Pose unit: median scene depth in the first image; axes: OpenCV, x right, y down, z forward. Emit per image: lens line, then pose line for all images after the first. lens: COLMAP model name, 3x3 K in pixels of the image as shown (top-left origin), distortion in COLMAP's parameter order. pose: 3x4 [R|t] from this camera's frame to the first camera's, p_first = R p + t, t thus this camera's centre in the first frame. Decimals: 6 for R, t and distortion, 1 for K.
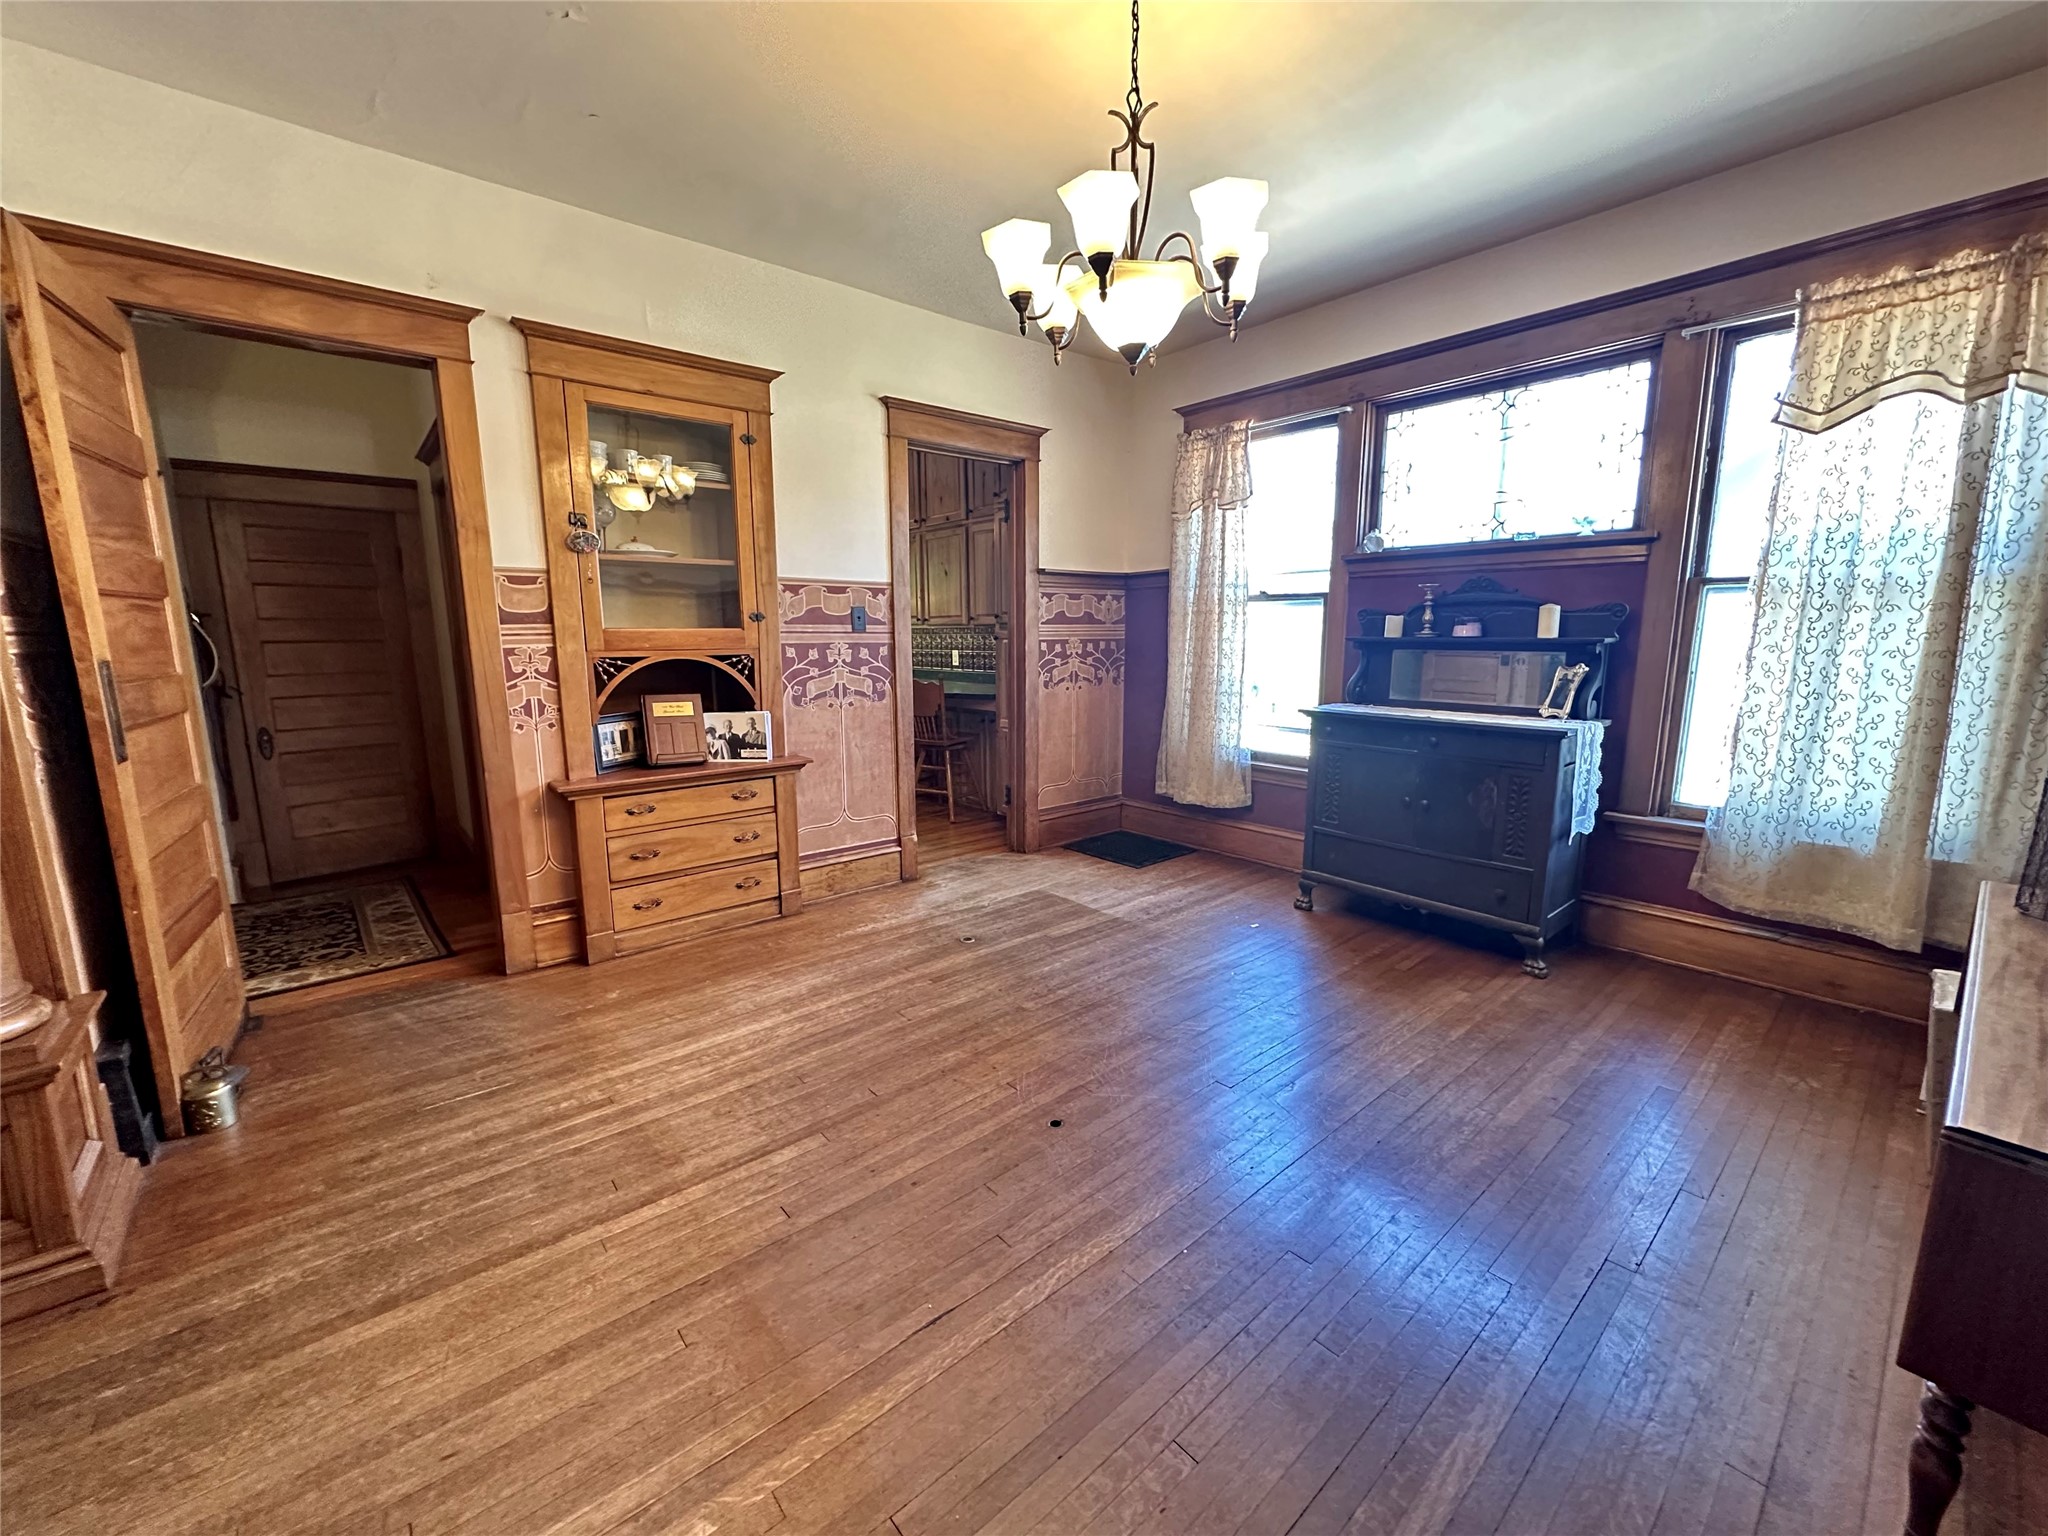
lens RADIAL K [[815.1, 0, 1024.0], [0, 815.1, 768.0], [0, 0, 1]] dist [-0.002798, 0.000004]
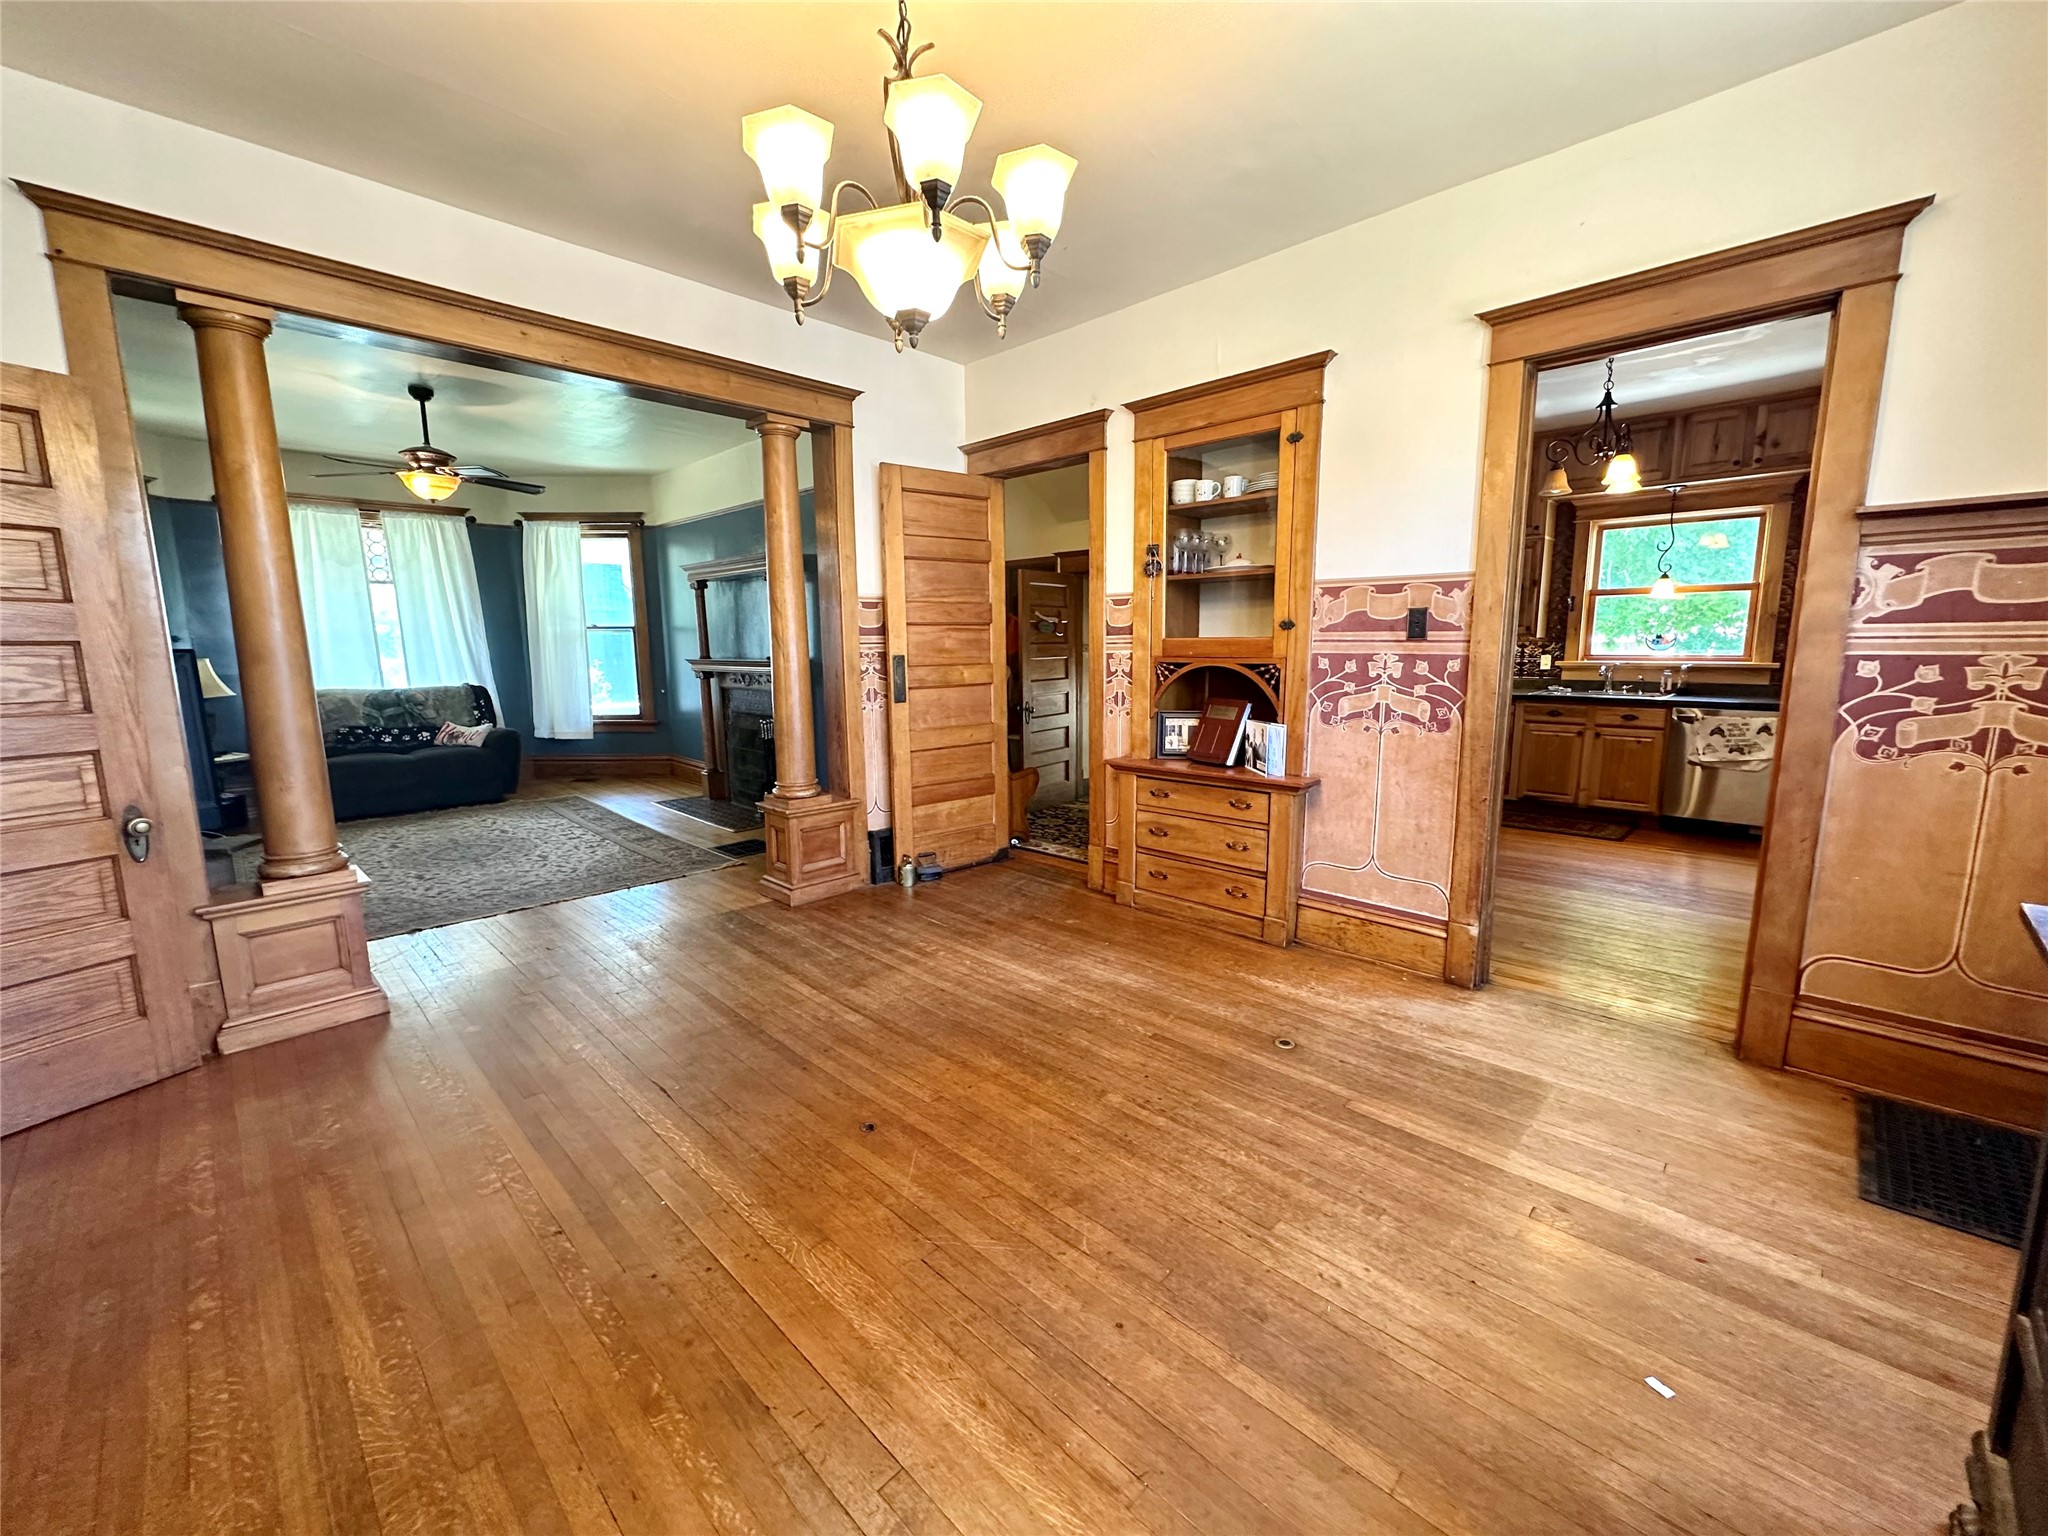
lens RADIAL K [[815.1, 0, 1024.0], [0, 815.1, 768.0], [0, 0, 1]] dist [-0.002798, 0.000004]
pose [[0.091170, 0.154103, -0.983840, 0.603353], [-0.158523, 0.977602, 0.138436, -0.105798], [0.983137, 0.143340, 0.113557, 0.617599]]
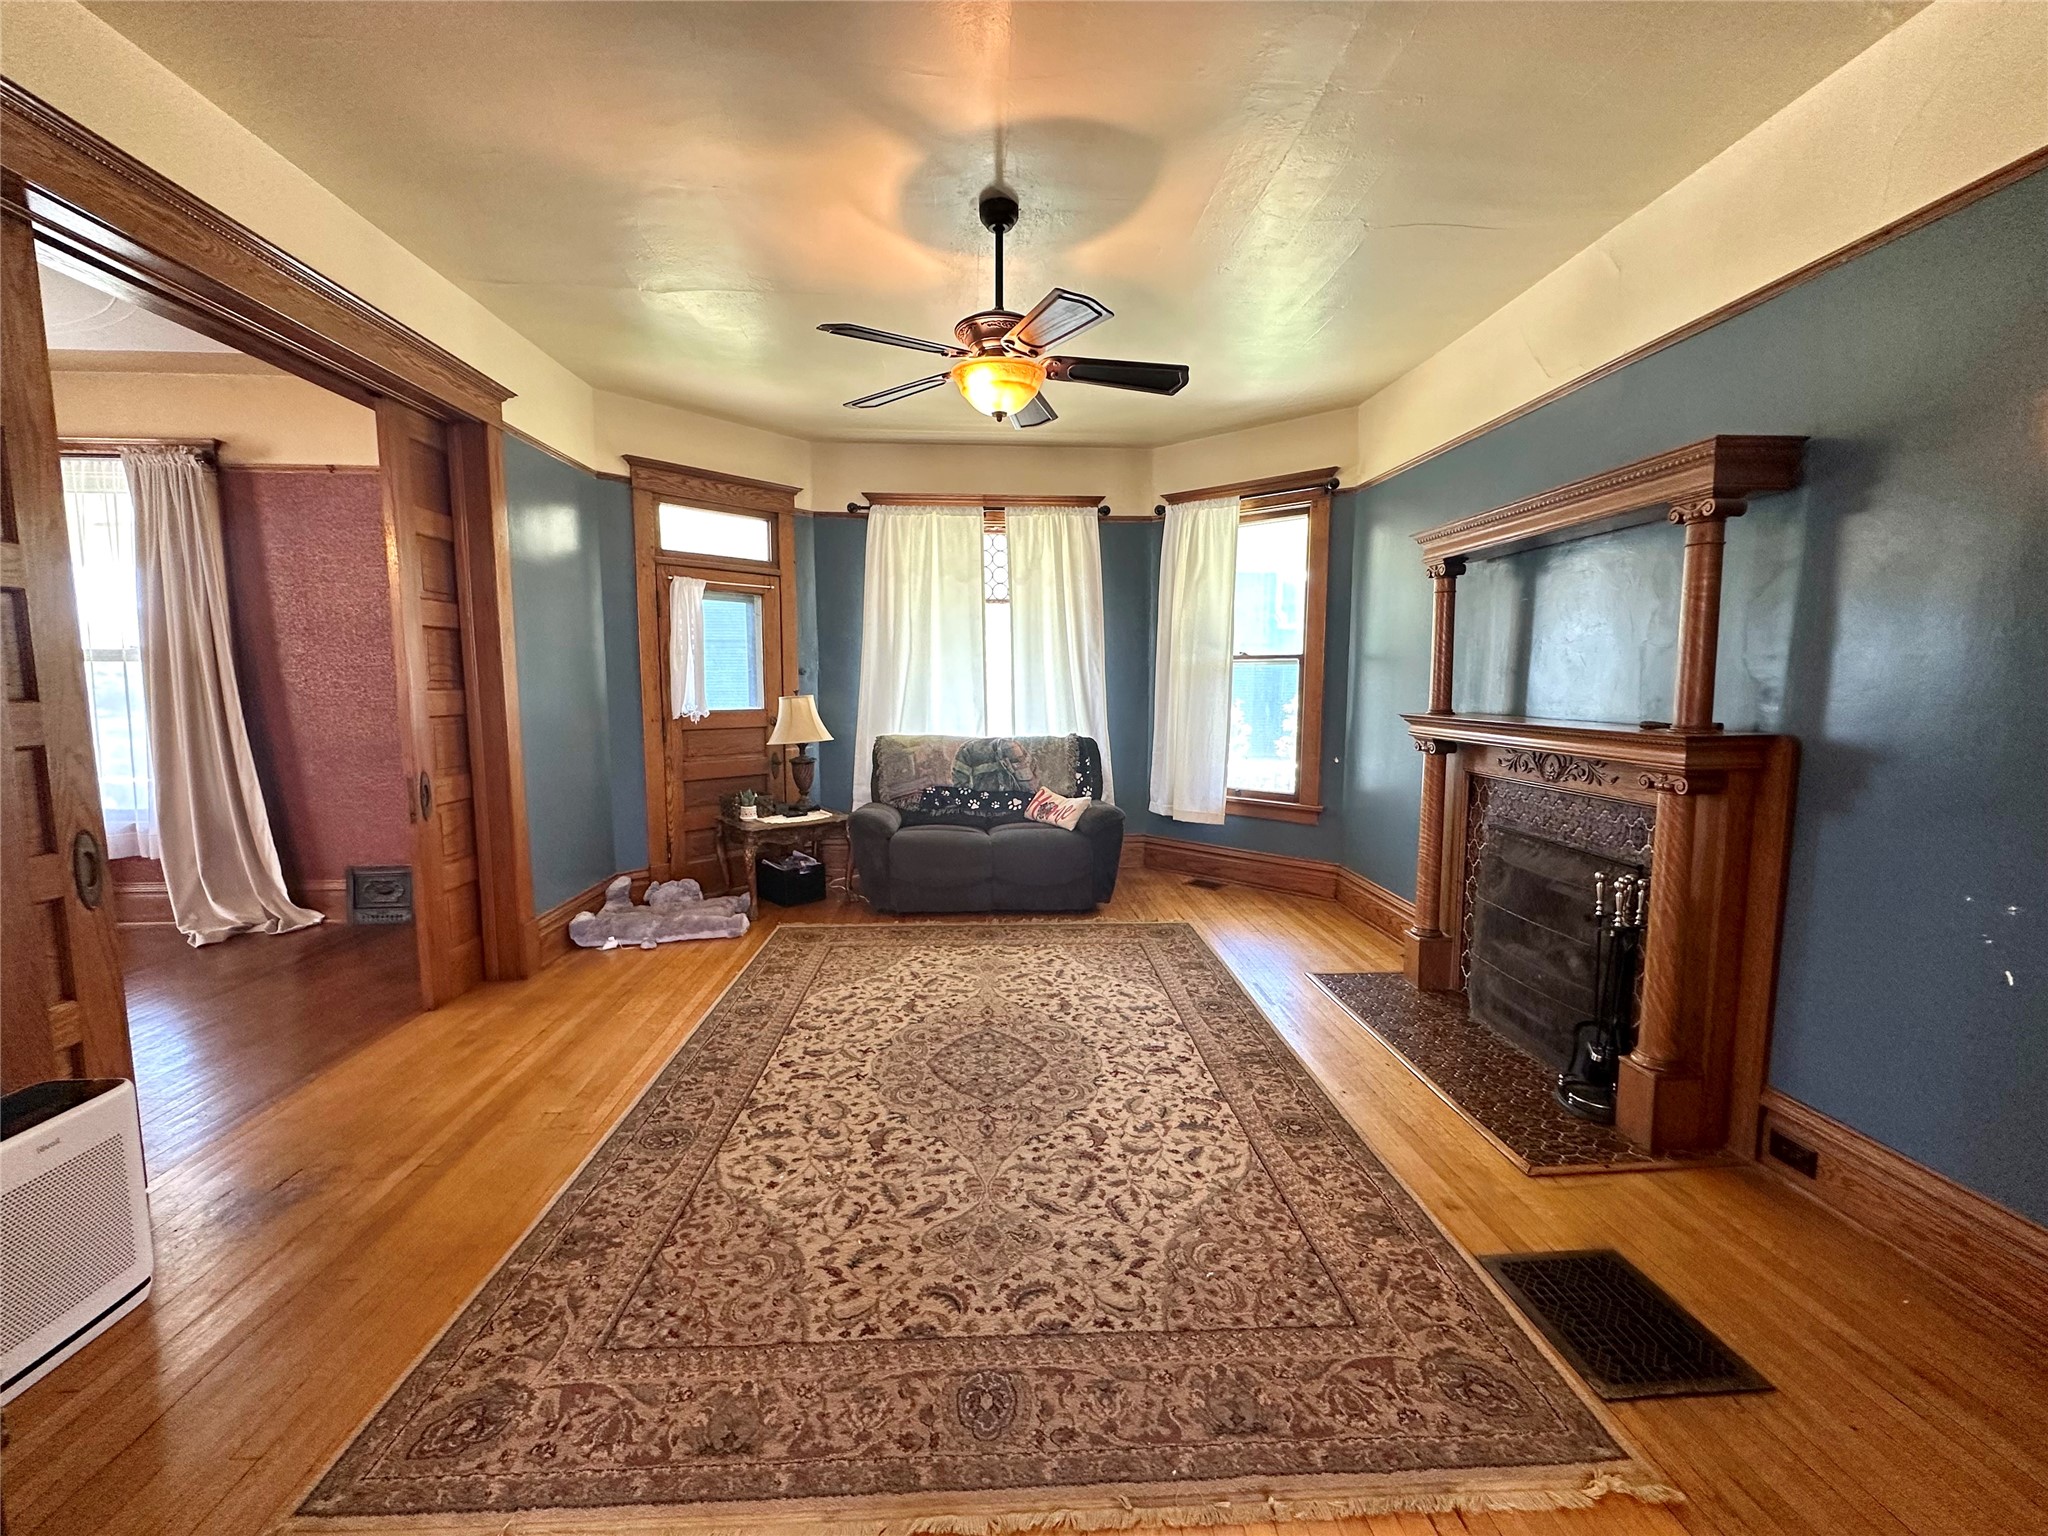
lens RADIAL K [[815.1, 0, 1024.0], [0, 815.1, 768.0], [0, 0, 1]] dist [-0.002798, 0.000004]
pose [[-0.599110, 0.087449, -0.795877, -0.317854], [-0.133796, 0.969106, 0.207201, -0.045290], [0.789408, 0.230621, -0.568901, 0.234346]]
